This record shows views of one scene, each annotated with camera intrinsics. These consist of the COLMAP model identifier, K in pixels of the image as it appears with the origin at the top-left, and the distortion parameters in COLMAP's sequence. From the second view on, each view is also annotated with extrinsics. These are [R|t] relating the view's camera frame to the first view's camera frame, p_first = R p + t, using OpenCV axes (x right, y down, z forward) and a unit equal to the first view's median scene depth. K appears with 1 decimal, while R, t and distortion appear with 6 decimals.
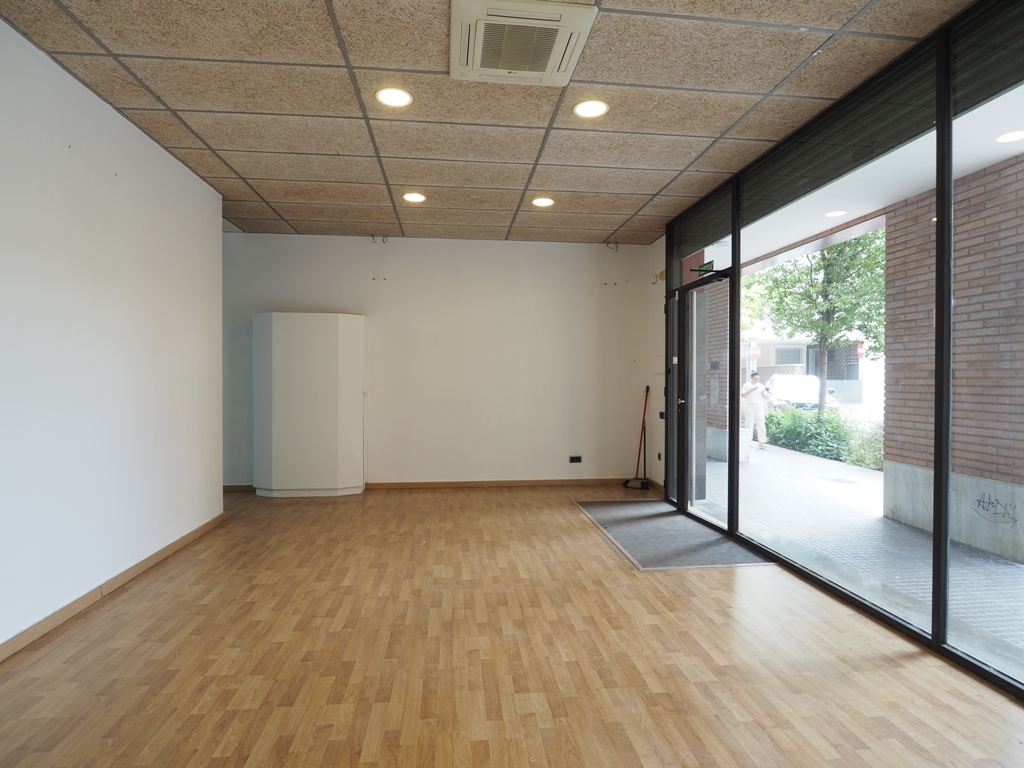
lens RADIAL K [[552.2, 0, 511.9], [0, 552.2, 387.9], [0, 0, 1]] dist [-0.008046, -0.003734]
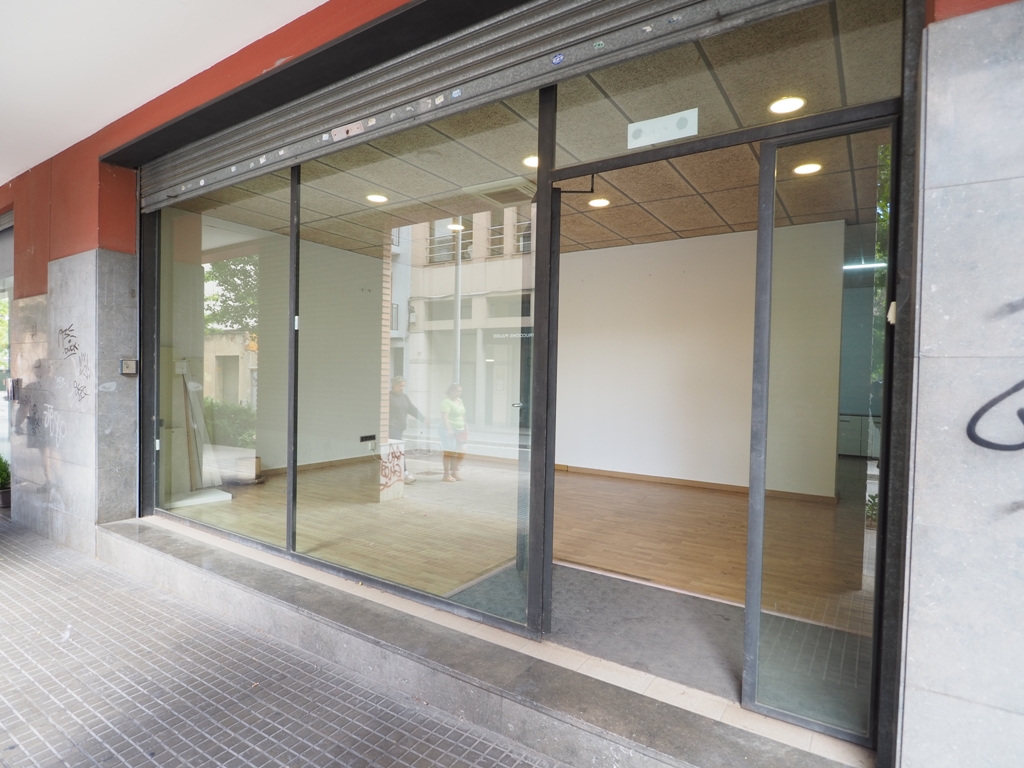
lens RADIAL K [[552.2, 0, 507.1], [0, 552.2, 384.3], [0, 0, 1]] dist [-0.008046, -0.003734]
pose [[-0.646592, -0.004151, -0.762825, 1.291815], [-0.032502, 0.999227, 0.022112, -0.017049], [0.762144, 0.039091, -0.646227, 1.993094]]
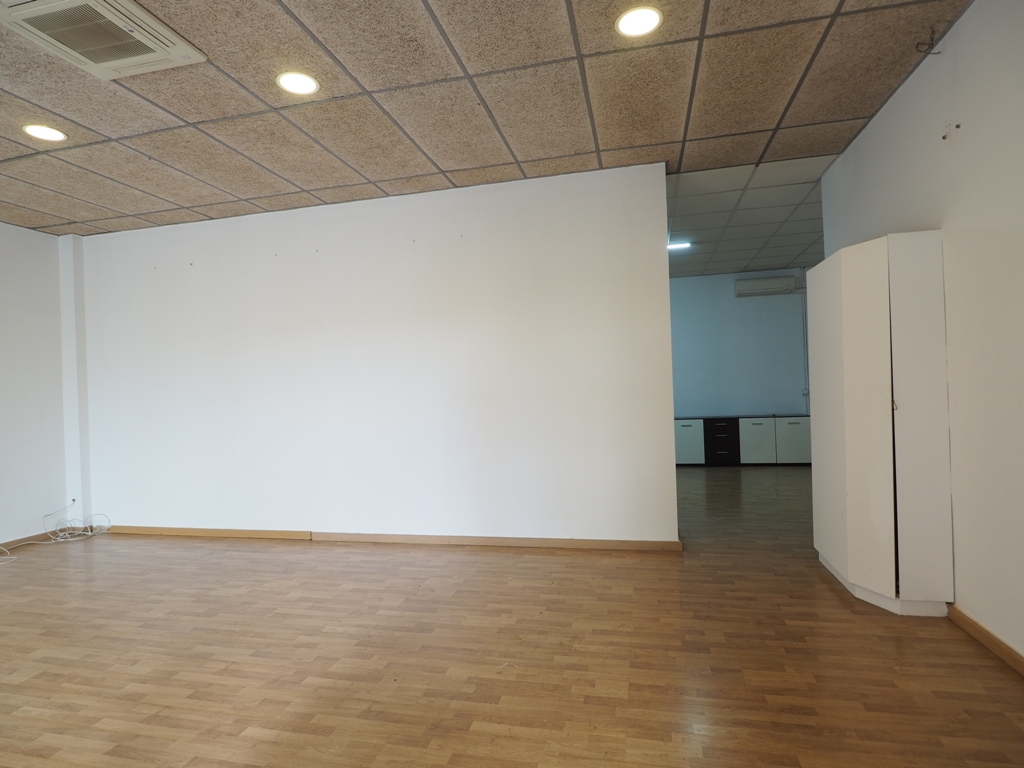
lens RADIAL K [[552.2, 0, 512.1], [0, 552.2, 387.0], [0, 0, 1]] dist [-0.008046, -0.003734]
pose [[-0.337660, 0.009021, -0.941225, 0.560089], [0.022597, 0.999744, 0.001475, -0.021604], [0.940997, -0.020771, -0.337777, 1.733302]]
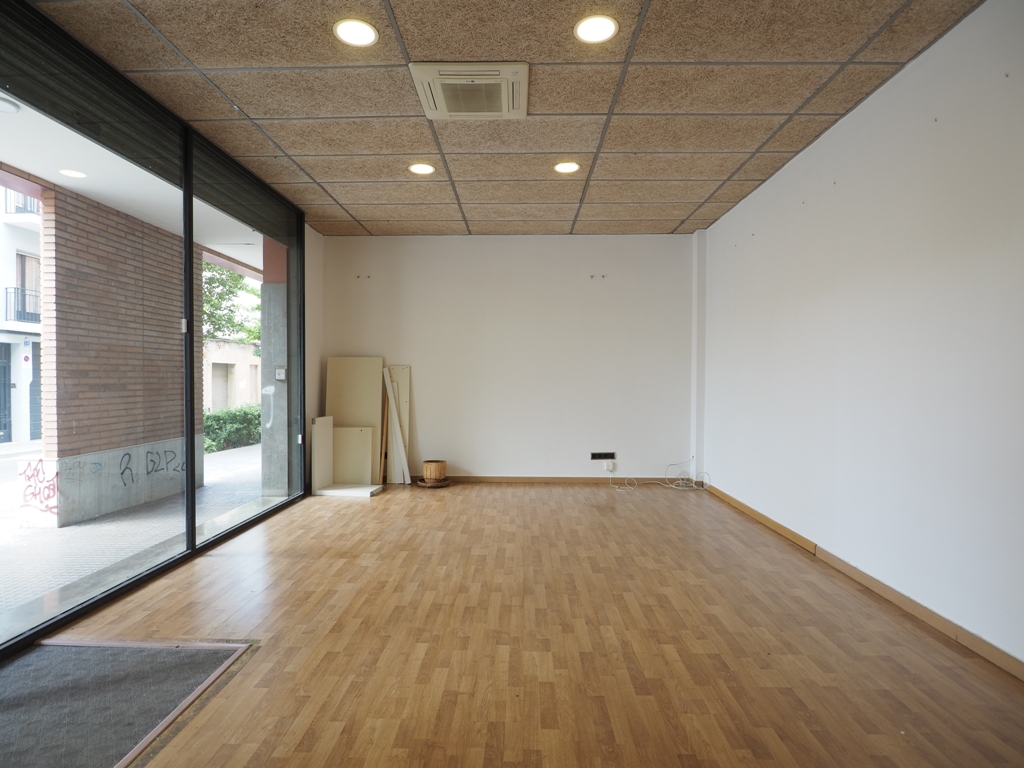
lens RADIAL K [[552.2, 0, 508.1], [0, 552.2, 388.3], [0, 0, 1]] dist [-0.008046, -0.003734]
pose [[-0.990909, -0.007563, 0.134323, -0.210711], [-0.003285, 0.999481, 0.032047, -0.012845], [-0.134495, 0.031314, -0.990419, 1.978054]]
